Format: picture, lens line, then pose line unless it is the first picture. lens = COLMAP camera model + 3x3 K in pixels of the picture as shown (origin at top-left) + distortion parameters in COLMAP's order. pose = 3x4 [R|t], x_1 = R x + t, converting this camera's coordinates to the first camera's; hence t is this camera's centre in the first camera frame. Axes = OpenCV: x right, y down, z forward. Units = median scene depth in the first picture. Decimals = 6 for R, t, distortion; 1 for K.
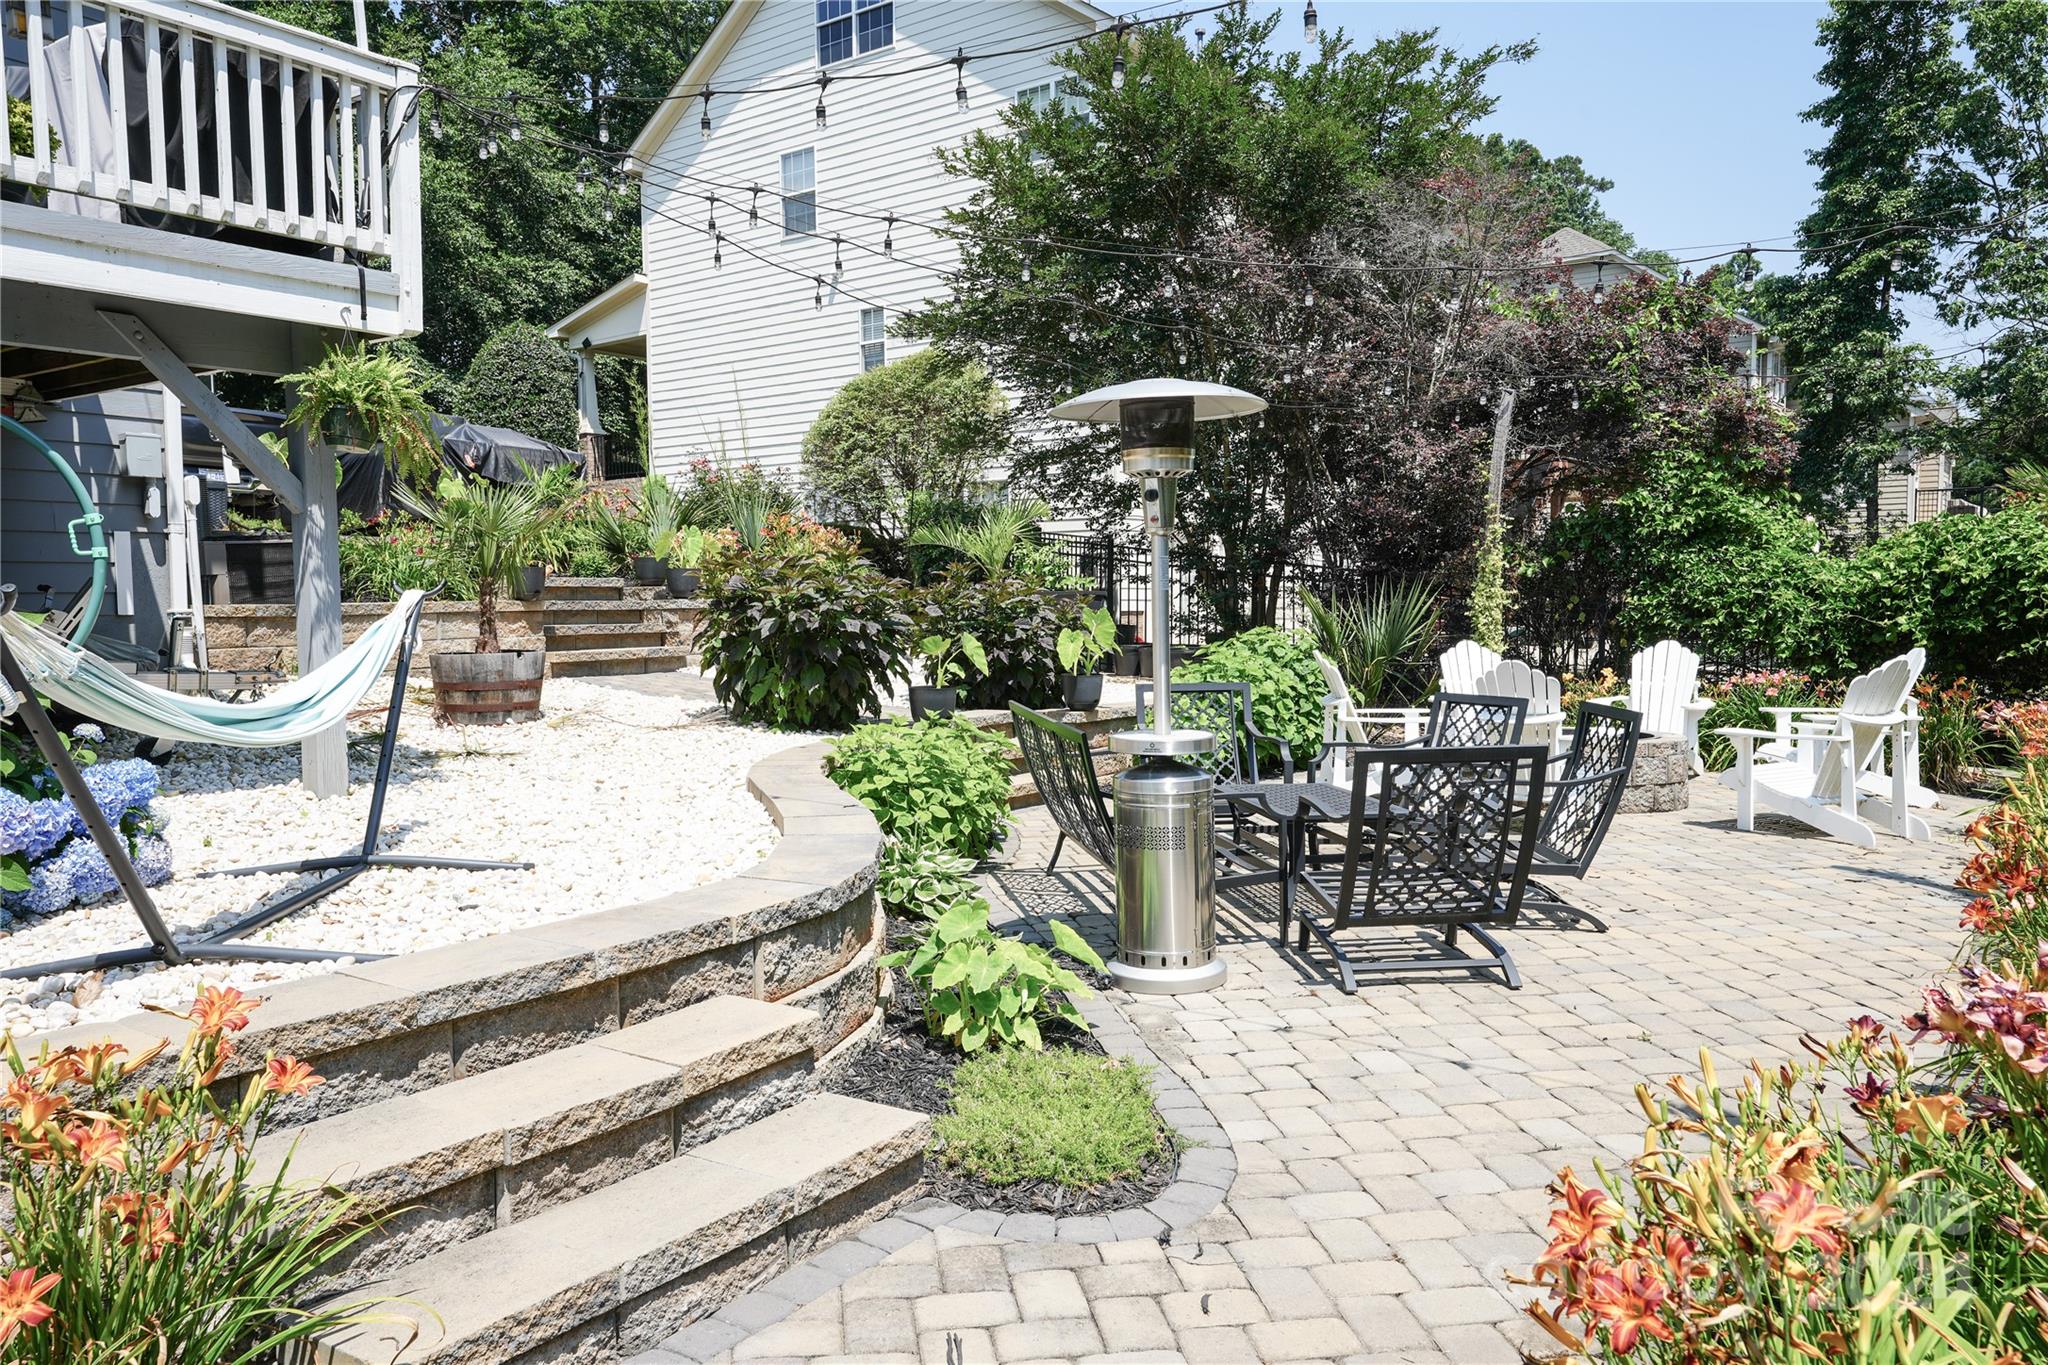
lens RADIAL K [[1440.6, 0, 1024.0], [0, 1440.6, 682.5], [0, 0, 1]] dist [-0.000409, -0.000403]
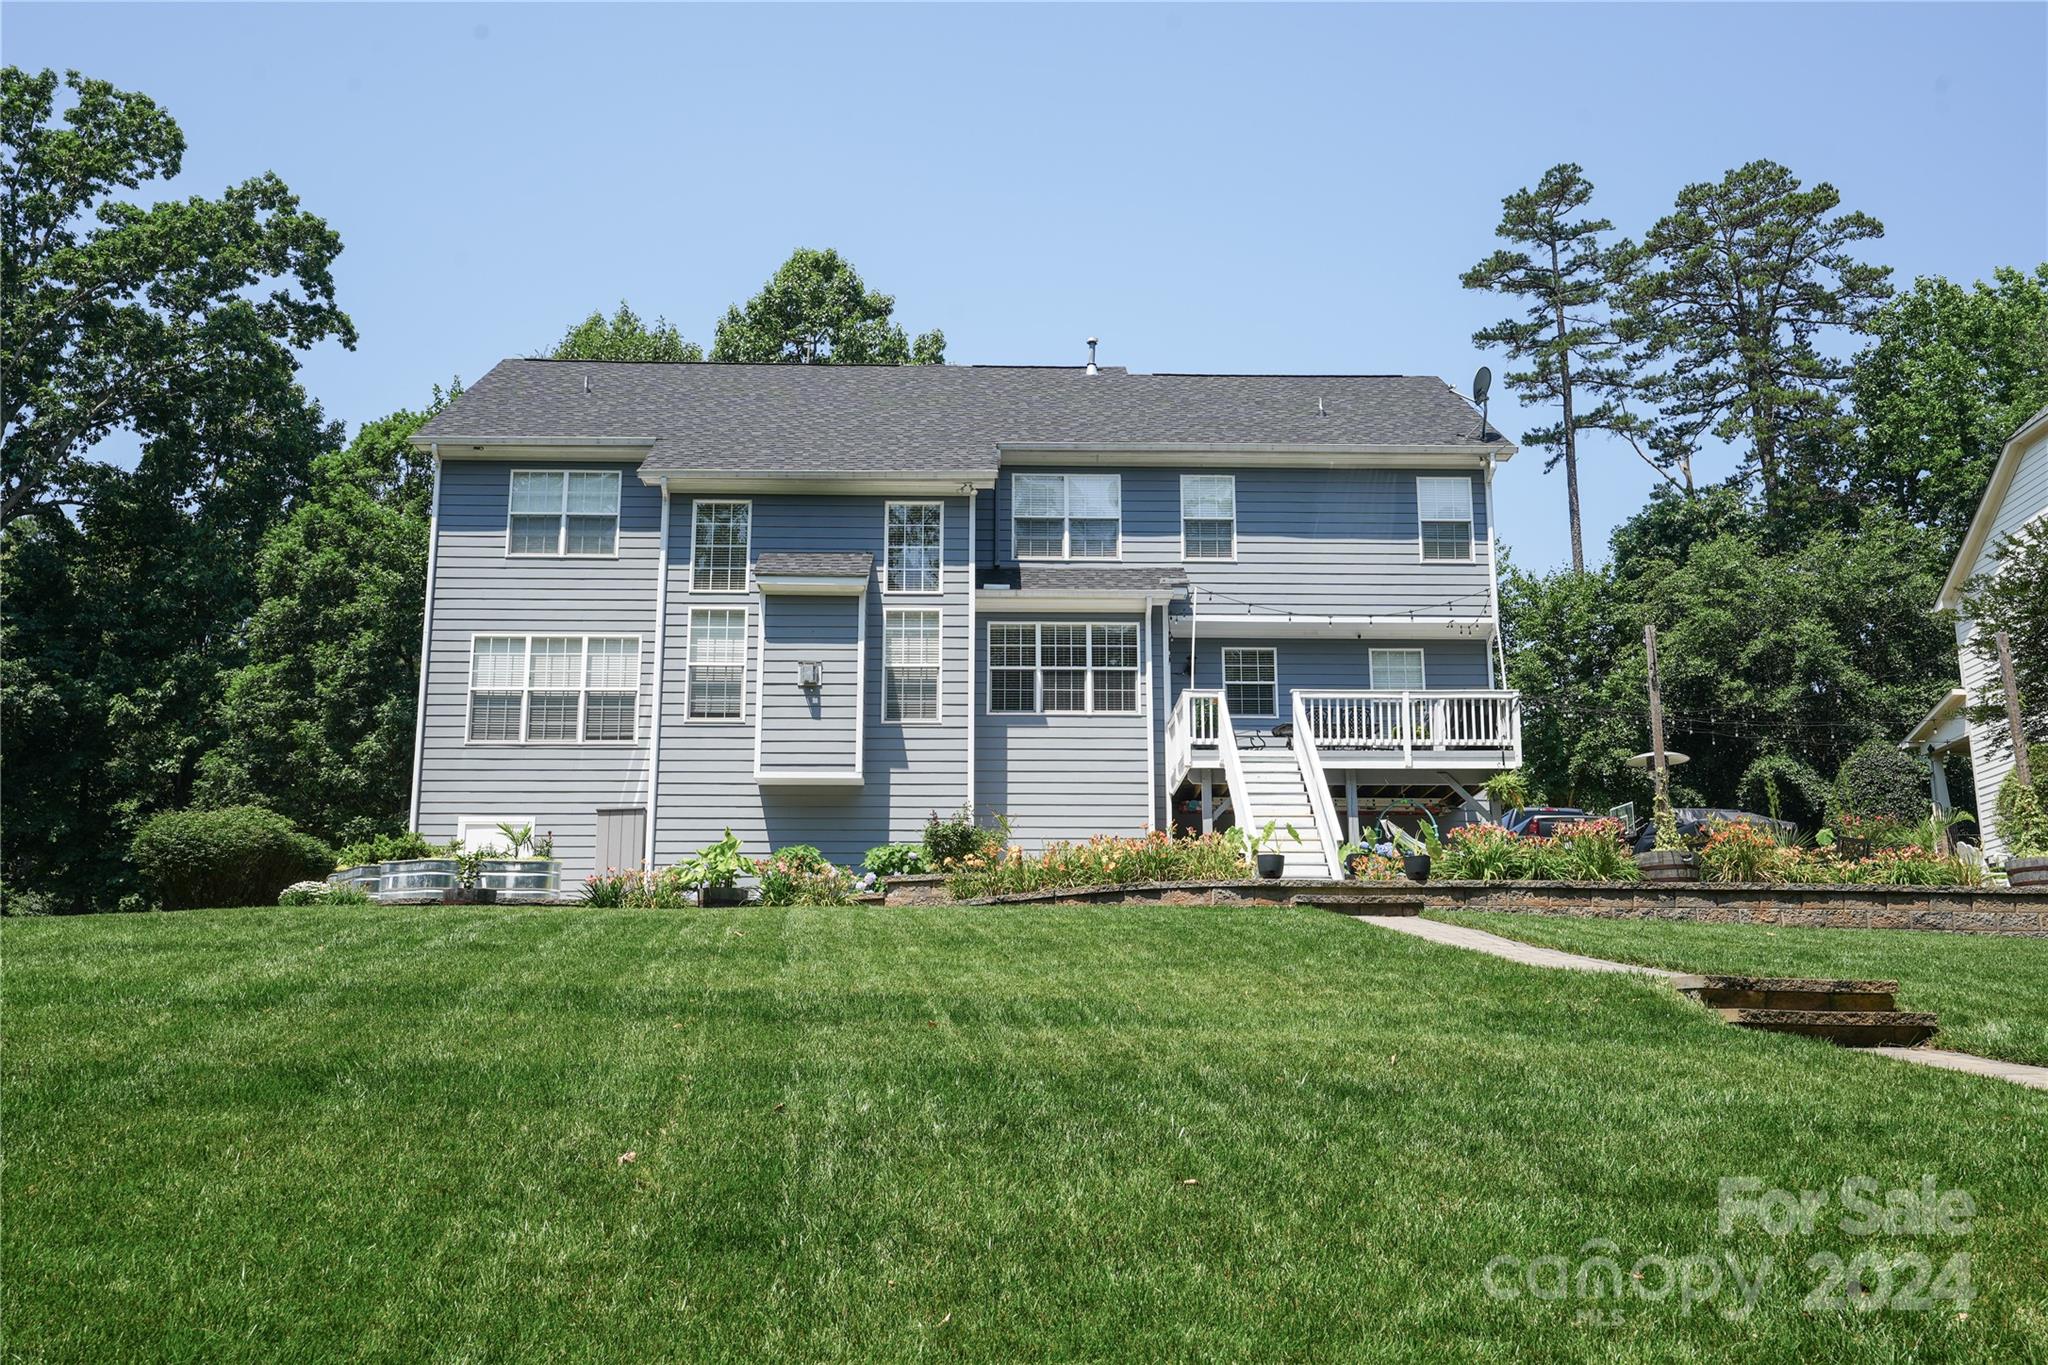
lens RADIAL K [[2001.1, 0, 1024.0], [0, 2001.1, 682.5], [0, 0, 1]] dist [0.000362, -0.000134]
pose [[0.591577, -0.172025, -0.787683, 2.637472], [-0.056660, 0.965687, -0.253454, 0.826064], [0.804255, 0.194568, 0.561531, -2.621317]]
